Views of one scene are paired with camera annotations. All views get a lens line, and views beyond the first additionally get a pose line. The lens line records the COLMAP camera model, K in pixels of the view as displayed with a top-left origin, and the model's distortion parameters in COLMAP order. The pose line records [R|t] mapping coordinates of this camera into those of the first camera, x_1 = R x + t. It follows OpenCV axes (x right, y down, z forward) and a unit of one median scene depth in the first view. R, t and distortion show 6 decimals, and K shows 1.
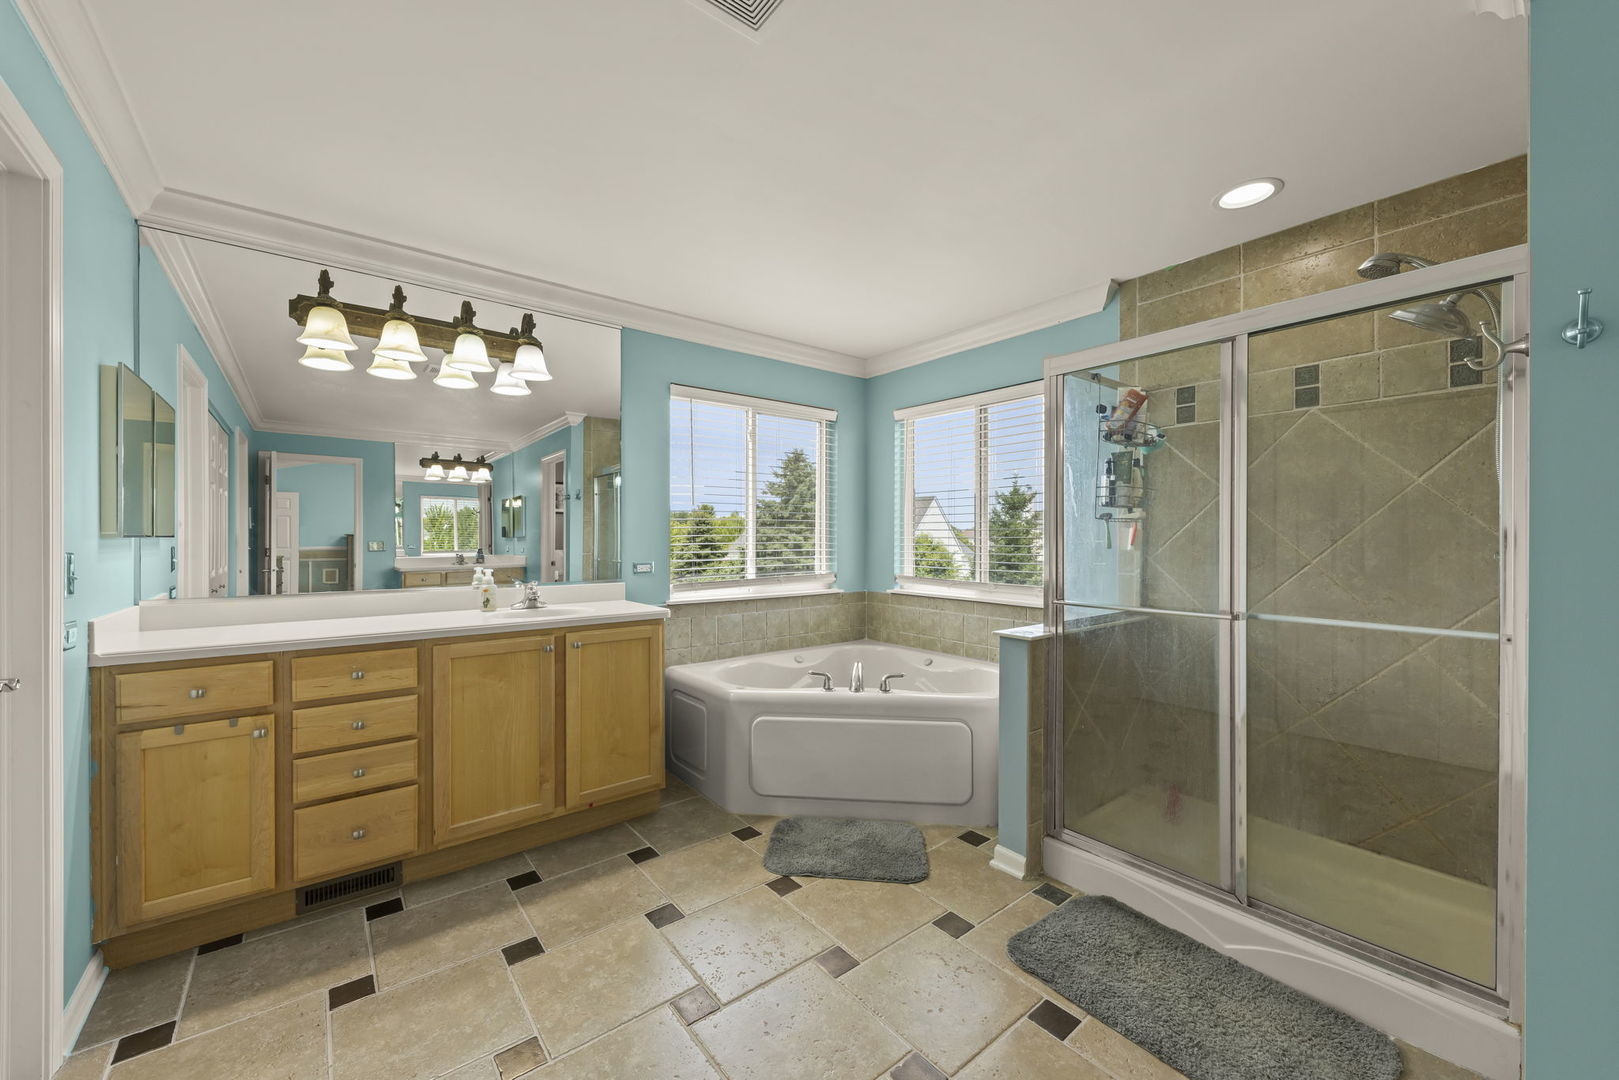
lens RADIAL K [[623.8, 0, 813.2], [0, 623.8, 541.7], [0, 0, 1]] dist [0.005192, -0.002117]
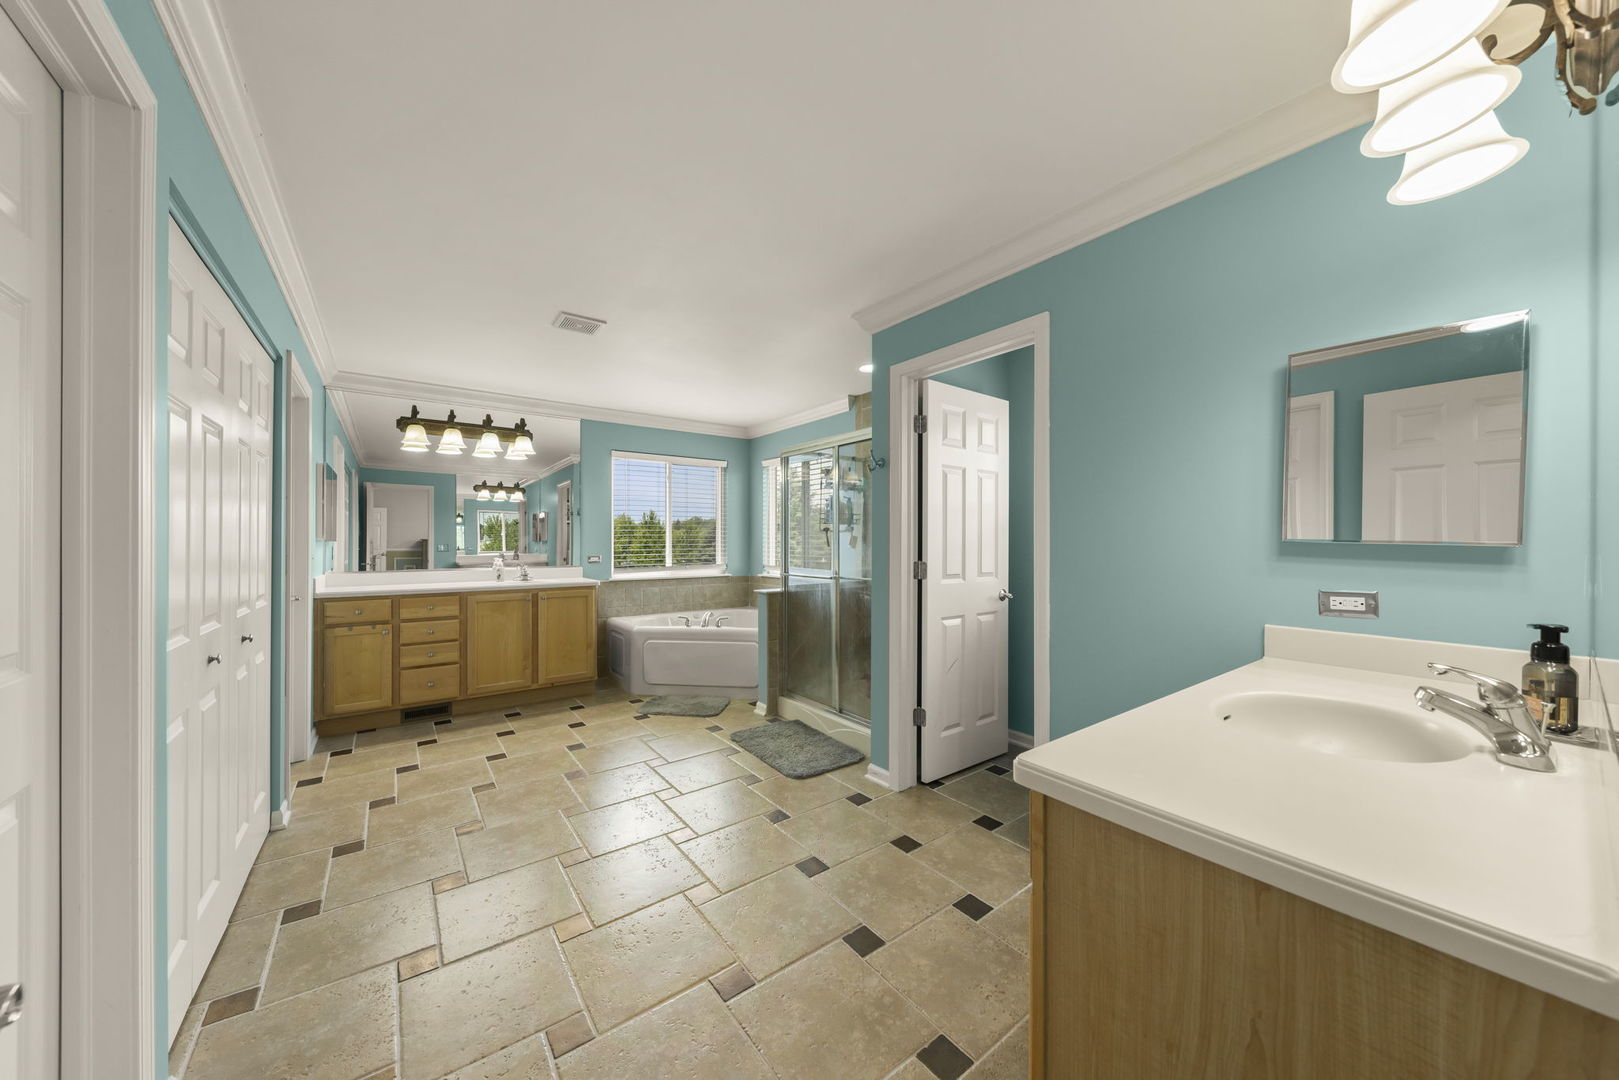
lens RADIAL K [[555.7, 0, 811.9], [0, 555.7, 540.9], [0, 0, 1]] dist [0.004956, -0.001067]
pose [[0.999620, -0.000840, -0.027565, 0.484611], [0.000645, 0.999975, -0.007077, 0.005389], [0.027570, 0.007057, 0.999595, -0.670533]]
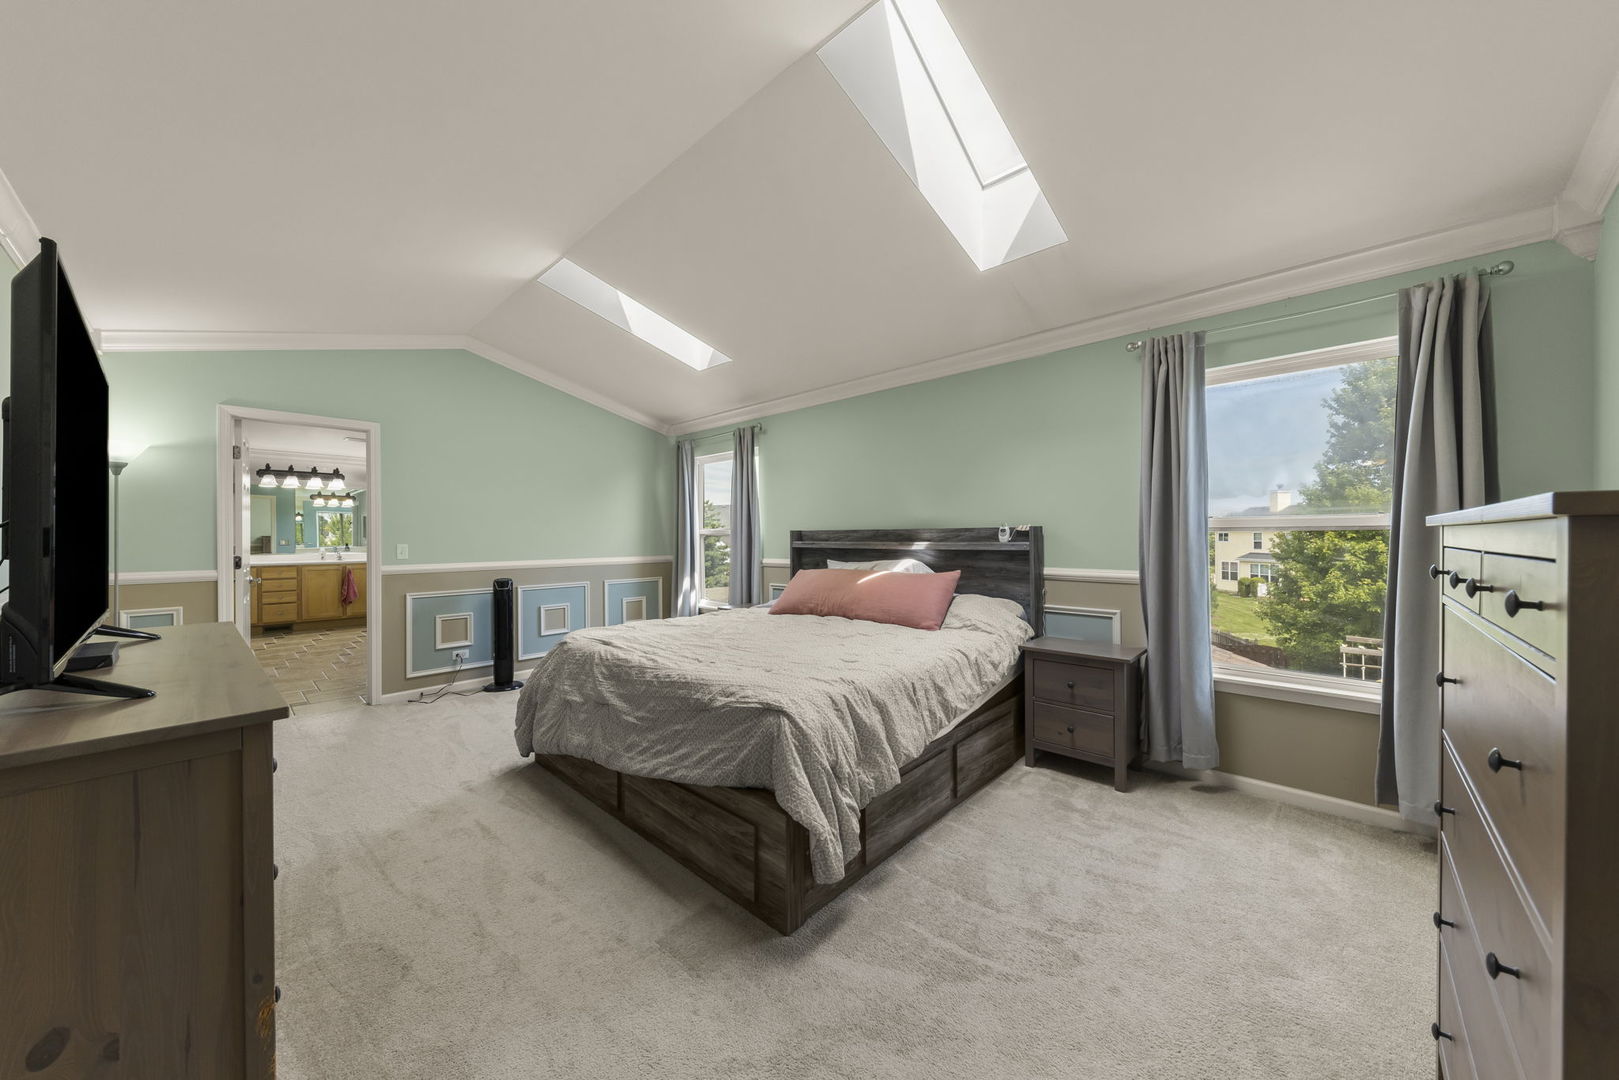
lens RADIAL K [[555.7, 0, 809.3], [0, 555.7, 531.3], [0, 0, 1]] dist [0.004956, -0.001067]
pose [[0.989112, -0.010405, 0.146796, 1.710548], [0.011539, 0.999910, -0.006873, 0.012591], [-0.146711, 0.008492, 0.989143, -2.463676]]
